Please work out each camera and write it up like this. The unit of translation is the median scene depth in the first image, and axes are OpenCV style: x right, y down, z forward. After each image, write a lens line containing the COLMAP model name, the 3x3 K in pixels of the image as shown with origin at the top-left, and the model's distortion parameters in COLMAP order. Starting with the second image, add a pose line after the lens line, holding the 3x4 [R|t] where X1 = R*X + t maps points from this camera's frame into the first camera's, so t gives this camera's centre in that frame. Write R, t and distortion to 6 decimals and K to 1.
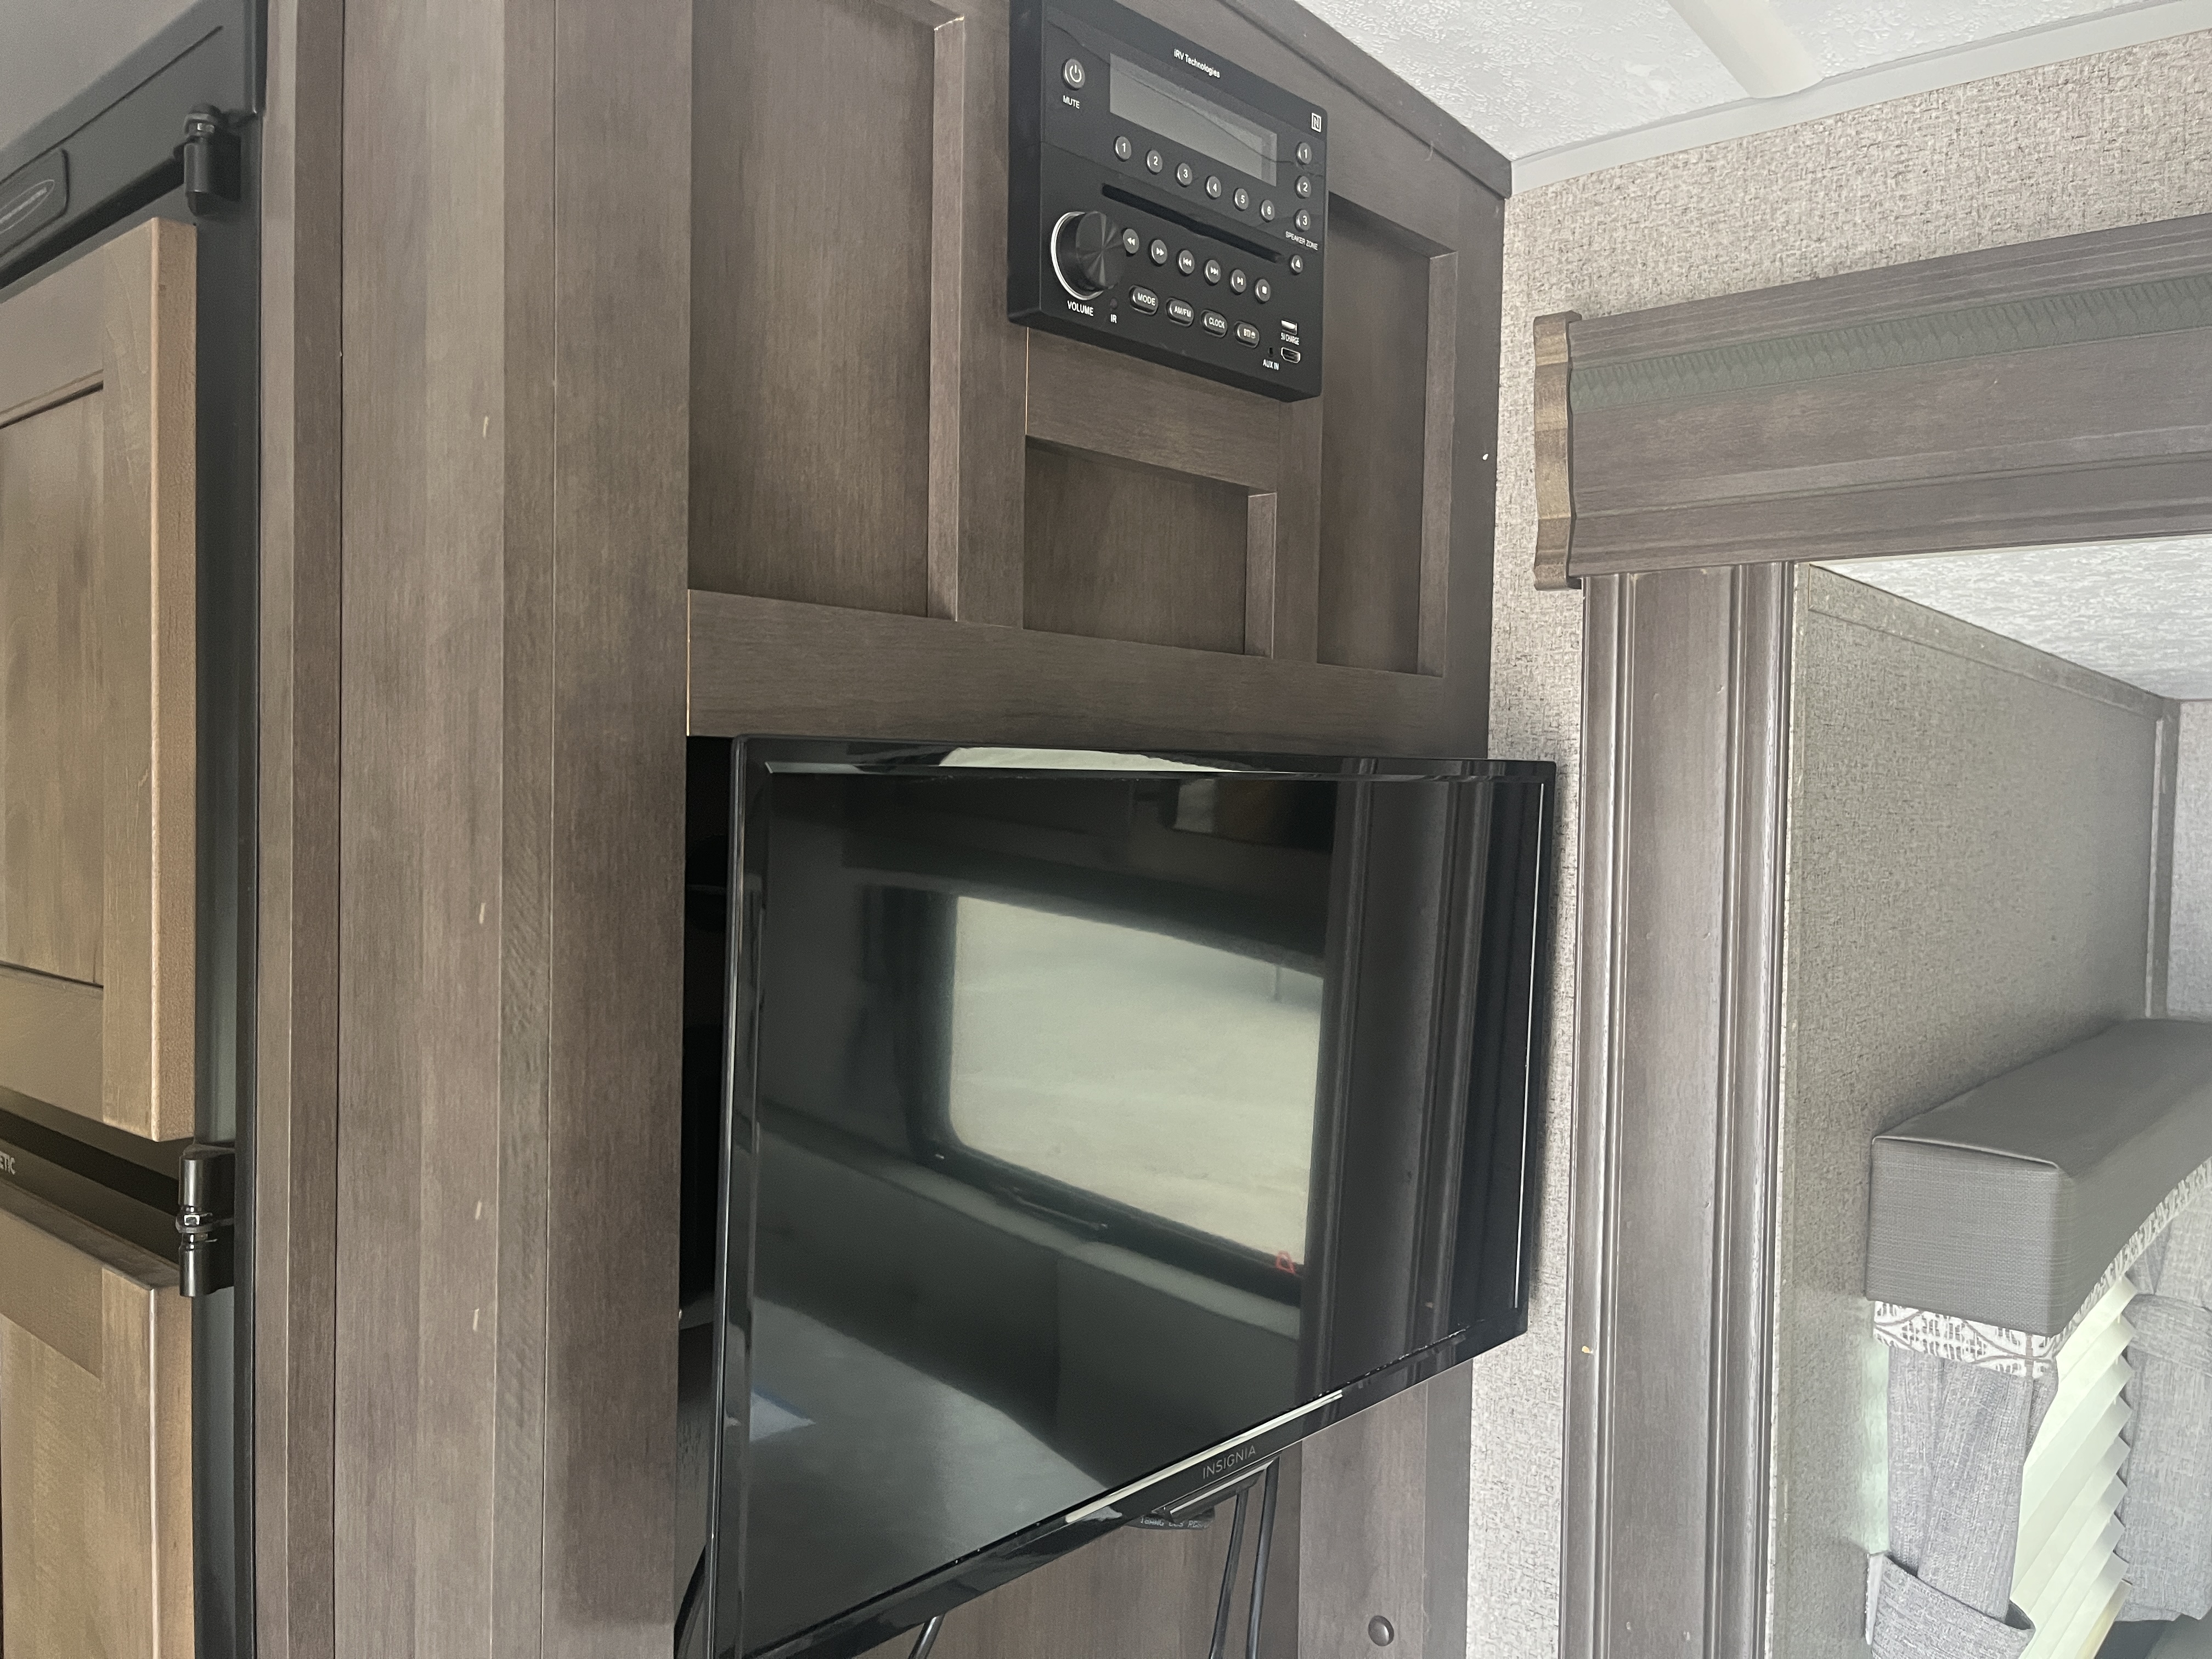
lens RADIAL K [[1653.9, 0, 1103.2], [0, 1653.9, 834.5], [0, 0, 1]] dist [0.071863, -0.112155]
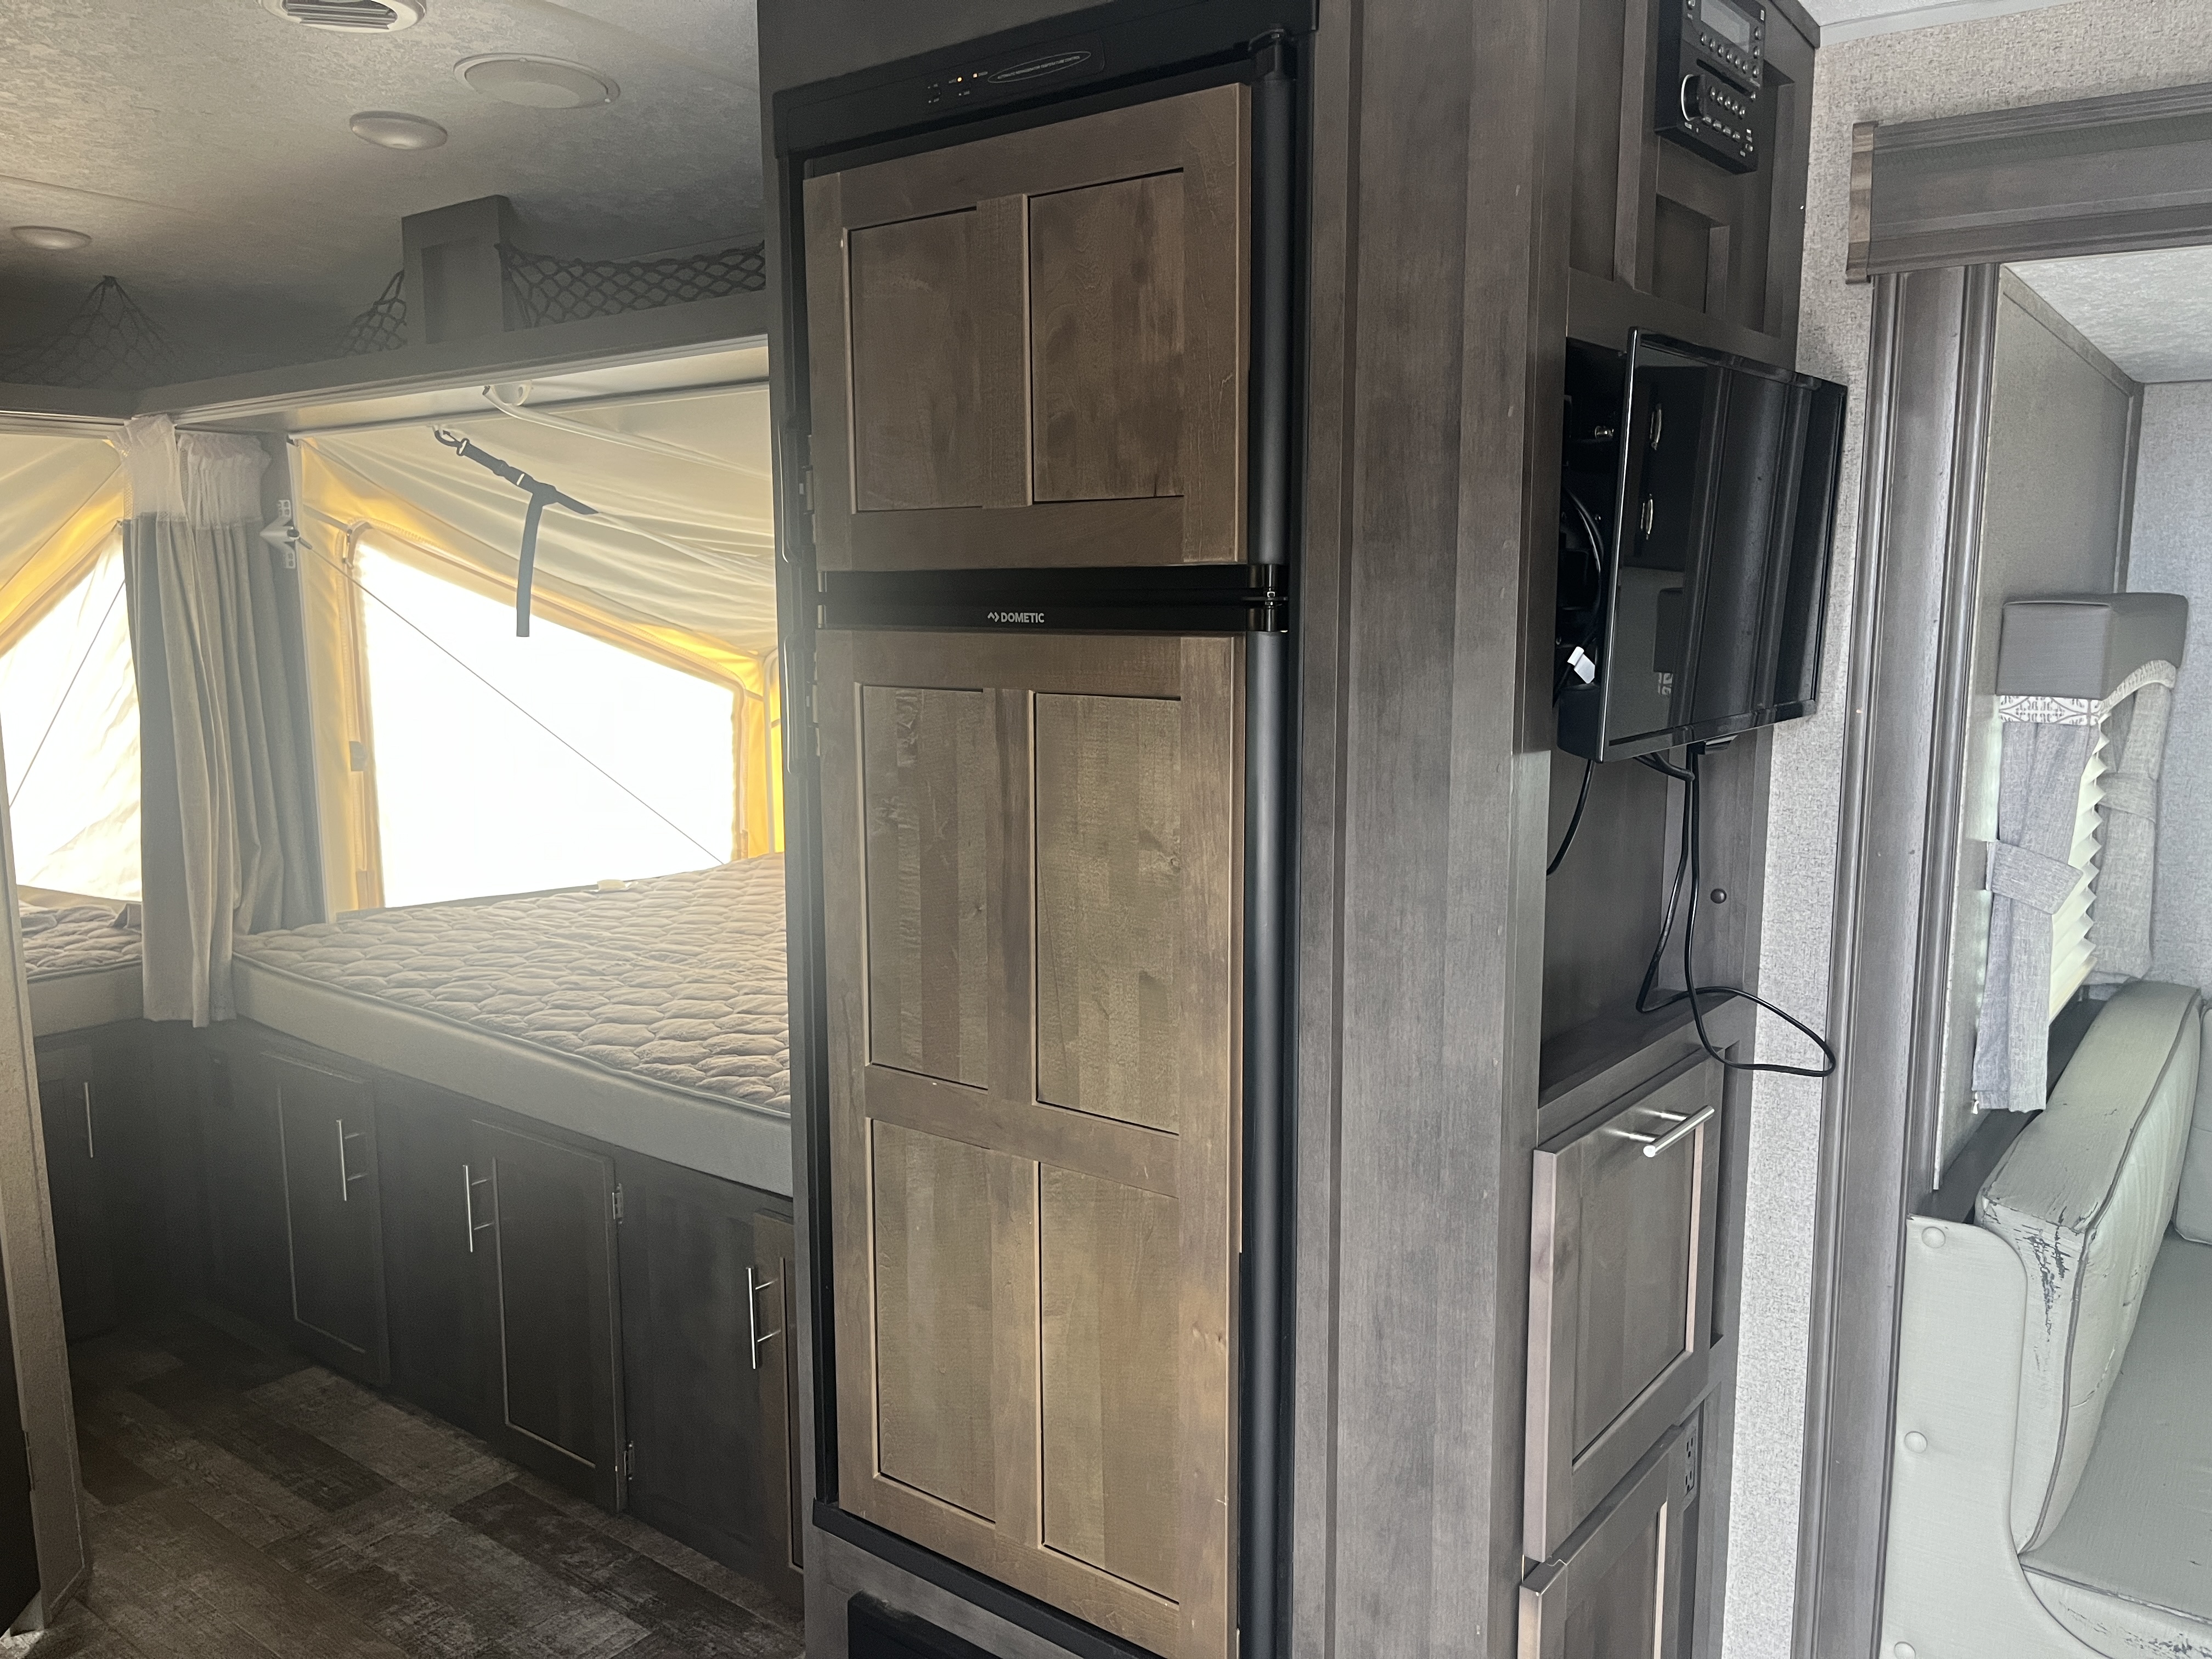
lens RADIAL K [[1681.0, 0, 1097.4], [0, 1681.0, 832.5], [0, 0, 1]] dist [0.067667, -0.089743]
pose [[0.997158, -0.030420, 0.068925, -0.665280], [0.022277, 0.993001, 0.115982, 0.201774], [-0.071971, -0.114117, 0.990857, -0.789780]]
